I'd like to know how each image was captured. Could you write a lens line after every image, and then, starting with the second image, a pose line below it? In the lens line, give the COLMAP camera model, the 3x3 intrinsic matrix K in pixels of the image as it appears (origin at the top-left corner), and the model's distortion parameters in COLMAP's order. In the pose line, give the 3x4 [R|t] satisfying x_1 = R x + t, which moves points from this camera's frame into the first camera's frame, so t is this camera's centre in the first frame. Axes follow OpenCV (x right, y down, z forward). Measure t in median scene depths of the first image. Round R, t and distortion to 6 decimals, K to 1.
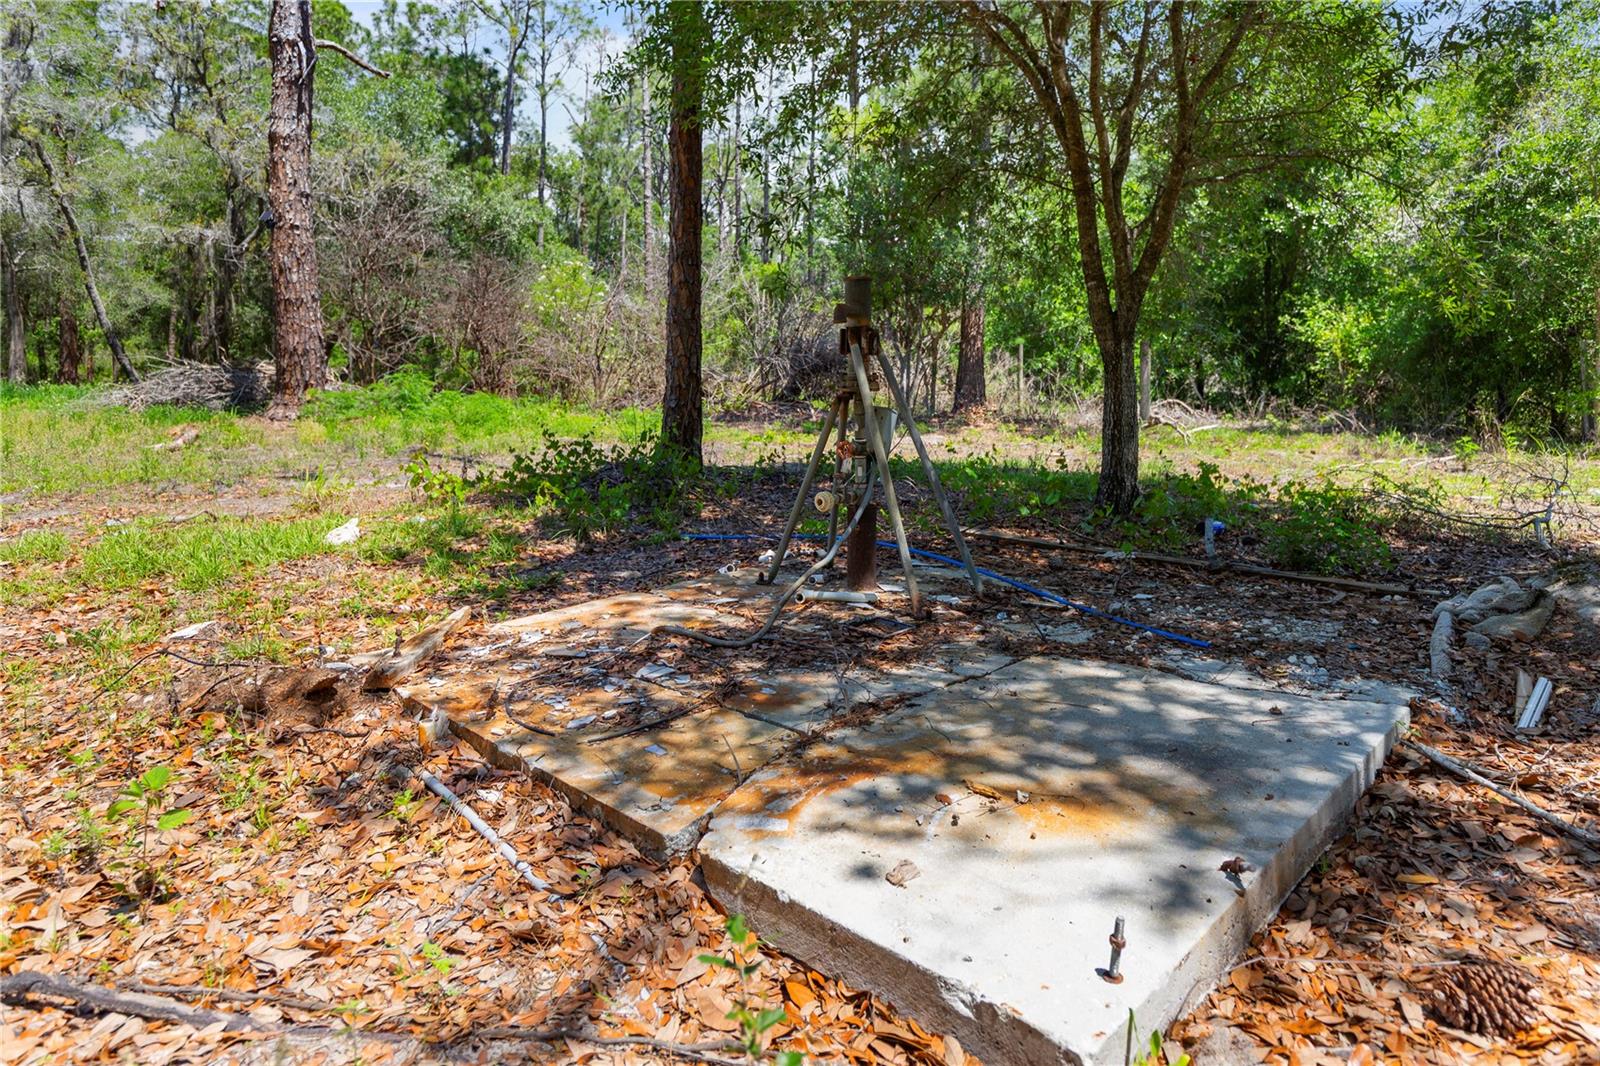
lens RADIAL K [[961.2, 0, 801.4], [0, 961.2, 378.1], [0, 0, 1]] dist [0.004918, 0.003509]
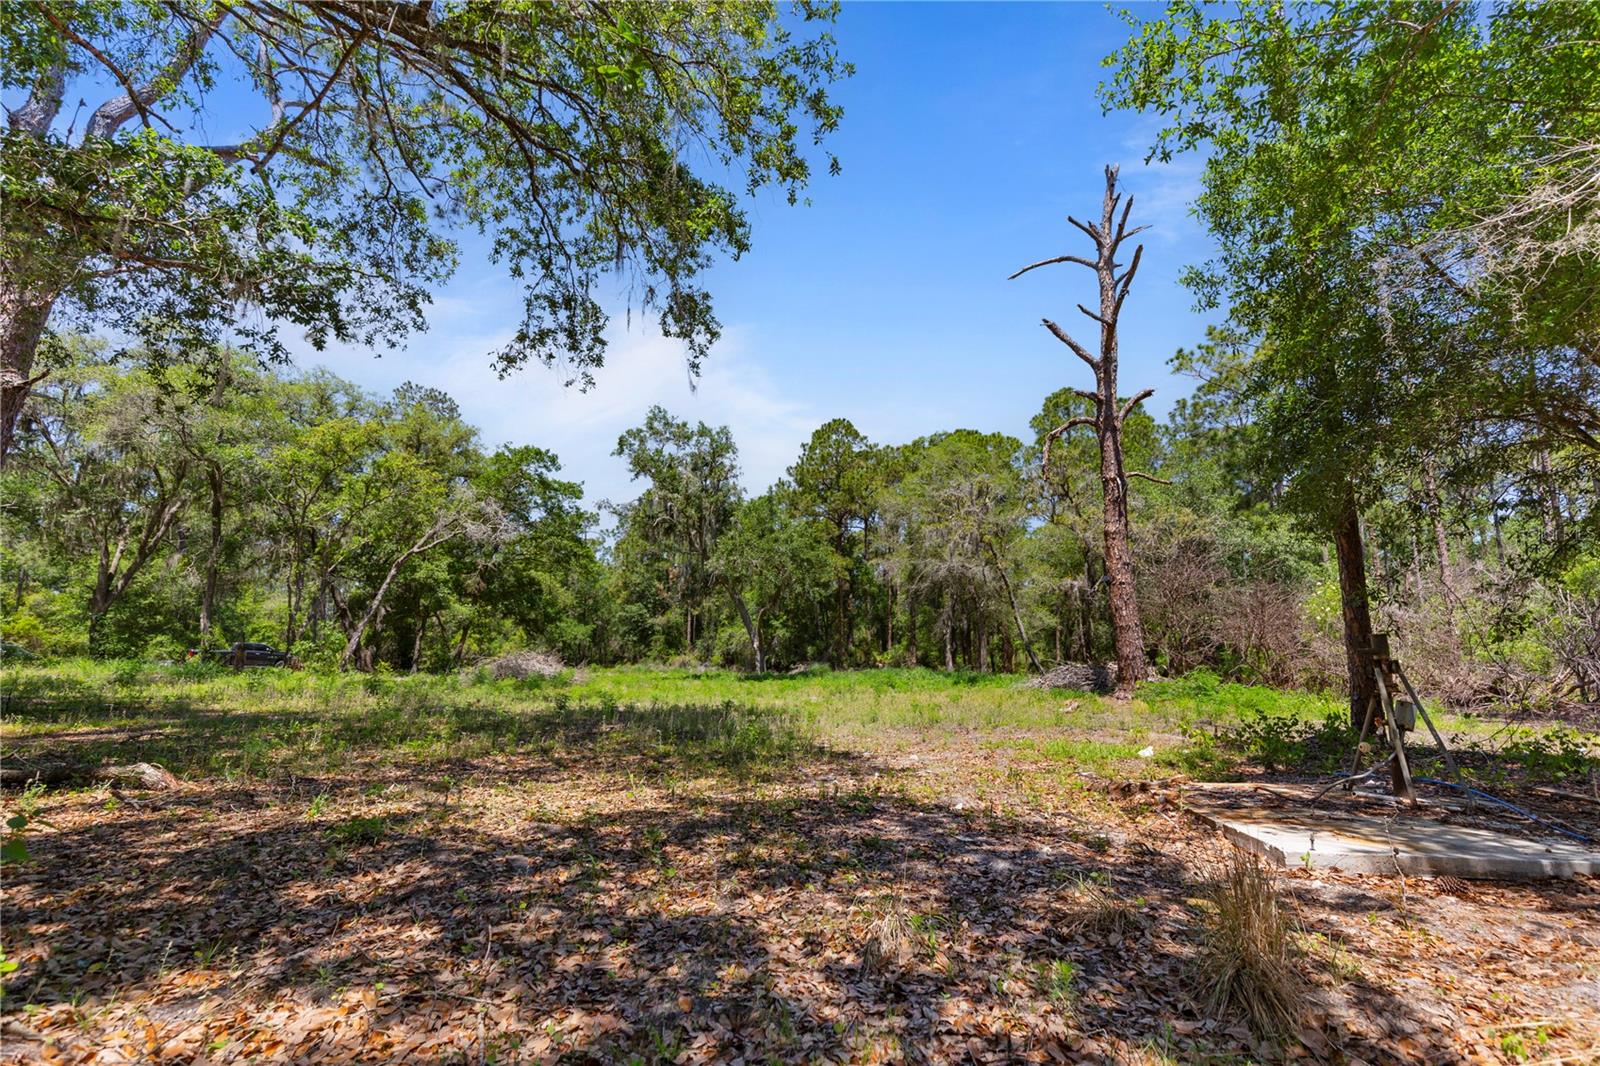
lens RADIAL K [[723.4, 0, 800.8], [0, 723.4, 533.3], [0, 0, 1]] dist [0.011346, -0.003662]
pose [[0.611062, -0.138066, -0.779449, 0.084837], [-0.008721, 0.983438, -0.181036, -0.004116], [0.791535, 0.117422, 0.599737, -0.140429]]
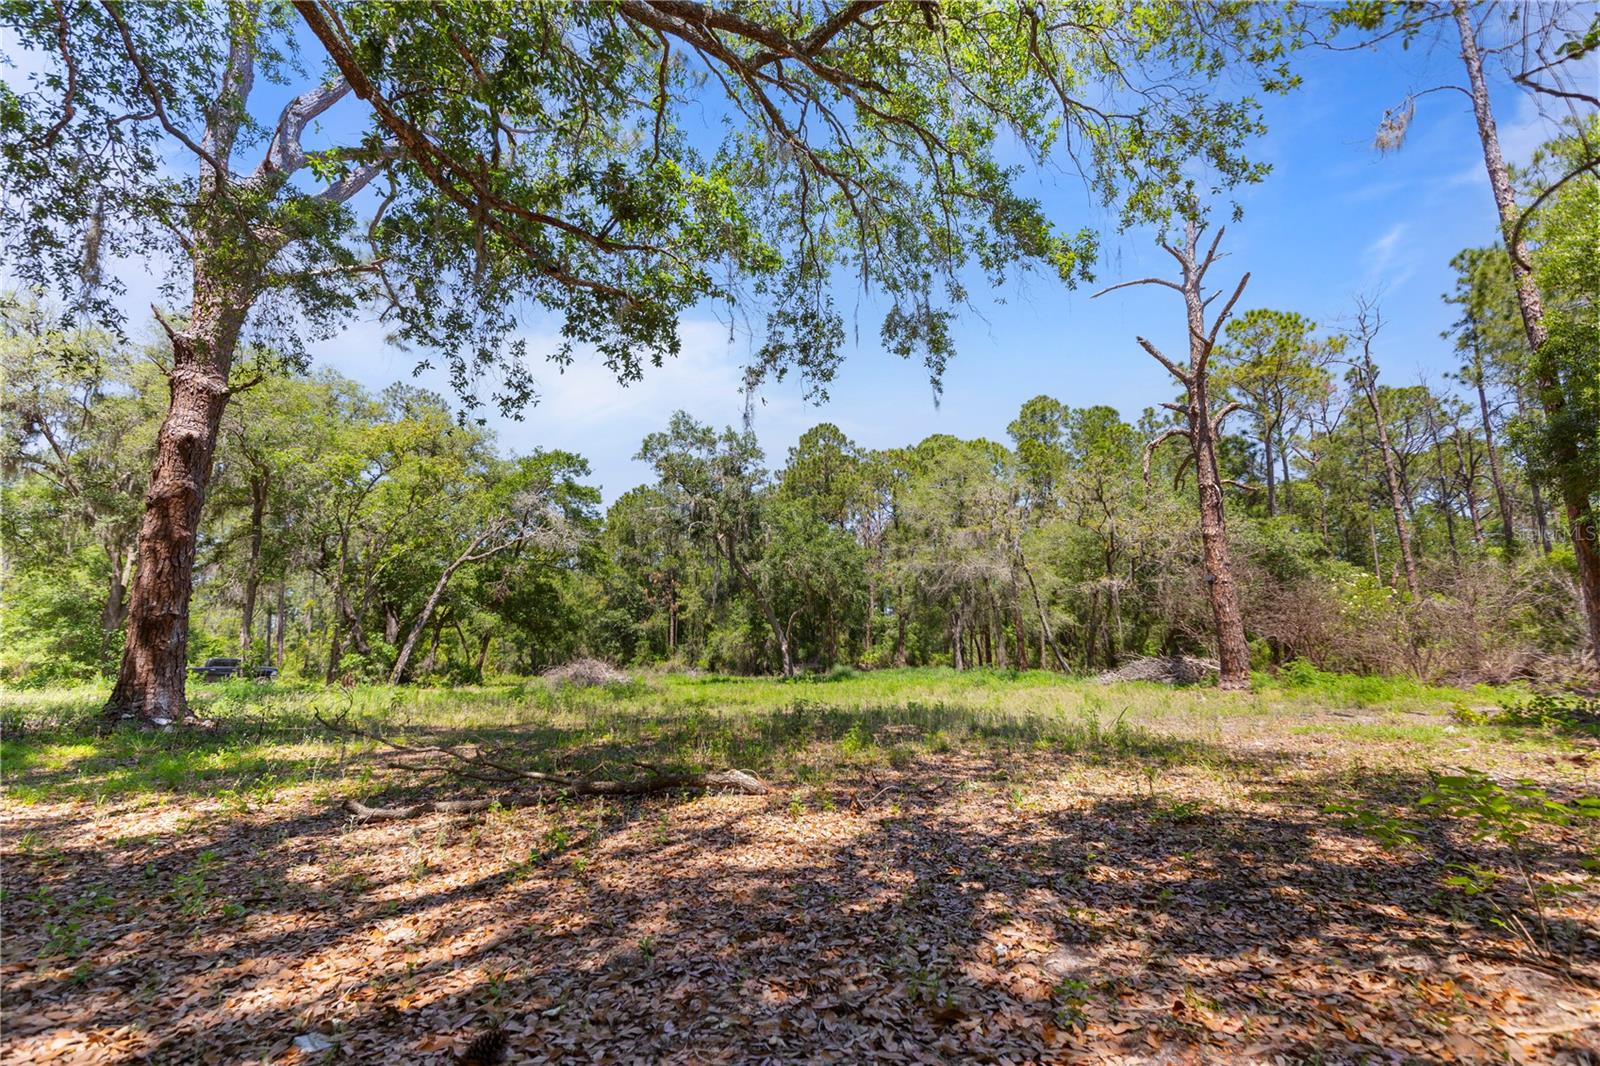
lens RADIAL K [[723.4, 0, 797.1], [0, 723.4, 535.0], [0, 0, 1]] dist [0.011346, -0.003662]
pose [[0.684191, -0.143314, -0.715083, -0.047258], [0.016521, 0.983296, -0.181260, -0.004367], [0.729116, 0.112203, 0.675130, -0.337175]]
